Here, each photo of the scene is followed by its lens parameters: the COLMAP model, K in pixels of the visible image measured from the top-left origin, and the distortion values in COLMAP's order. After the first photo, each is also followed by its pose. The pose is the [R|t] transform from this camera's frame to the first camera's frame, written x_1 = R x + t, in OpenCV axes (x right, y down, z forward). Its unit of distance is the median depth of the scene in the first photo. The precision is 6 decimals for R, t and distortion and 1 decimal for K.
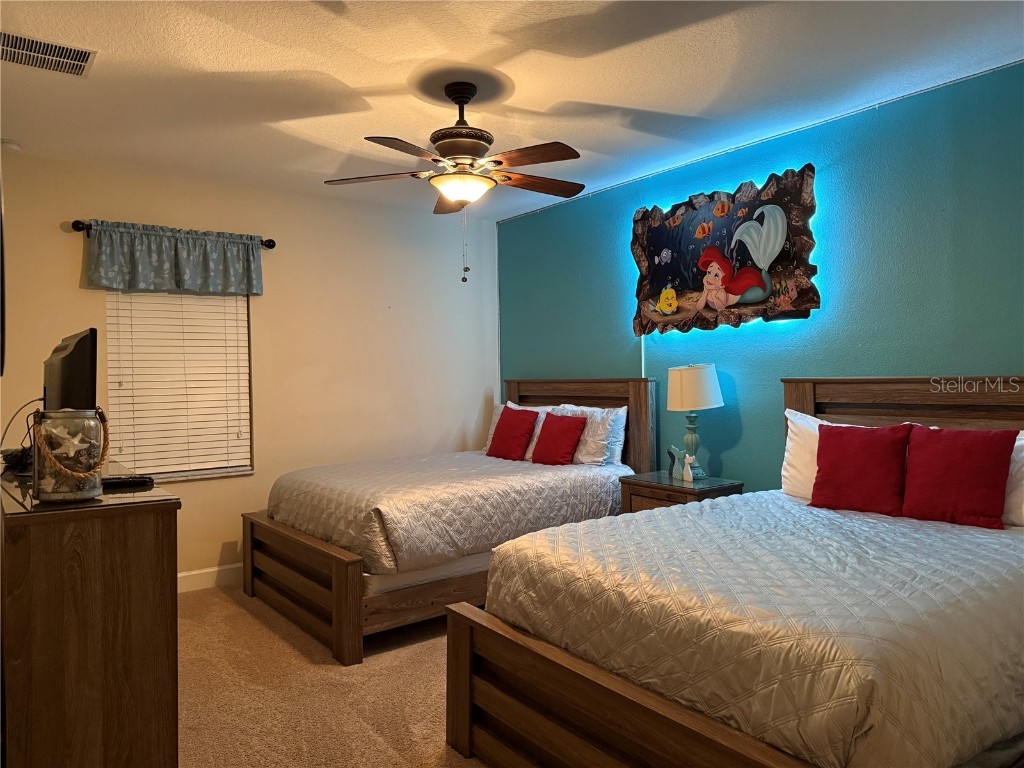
lens RADIAL K [[724.7, 0, 511.2], [0, 724.7, 390.1], [0, 0, 1]] dist [-0.039051, -0.006774]
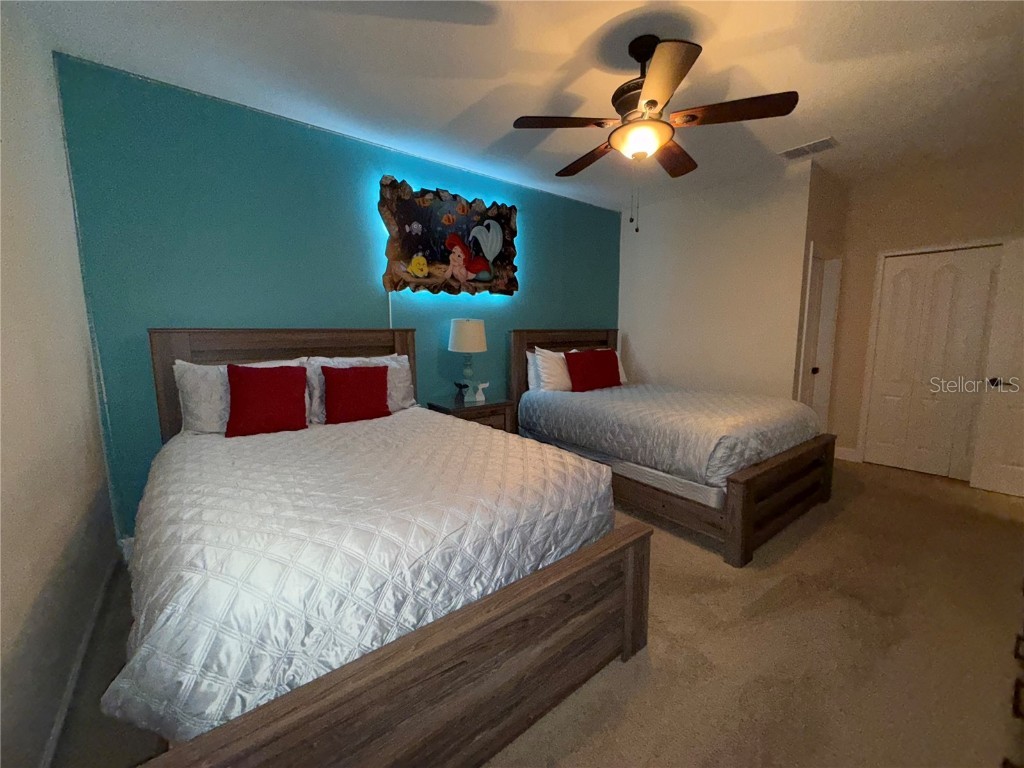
lens RADIAL K [[408.1, 0, 511.7], [0, 408.1, 376.0], [0, 0, 1]] dist [-0.002787, 0.000116]
pose [[-0.037718, -0.091054, 0.995131, -0.534883], [0.022096, 0.995521, 0.091927, 0.003758], [-0.999044, 0.025456, -0.035537, 0.927633]]
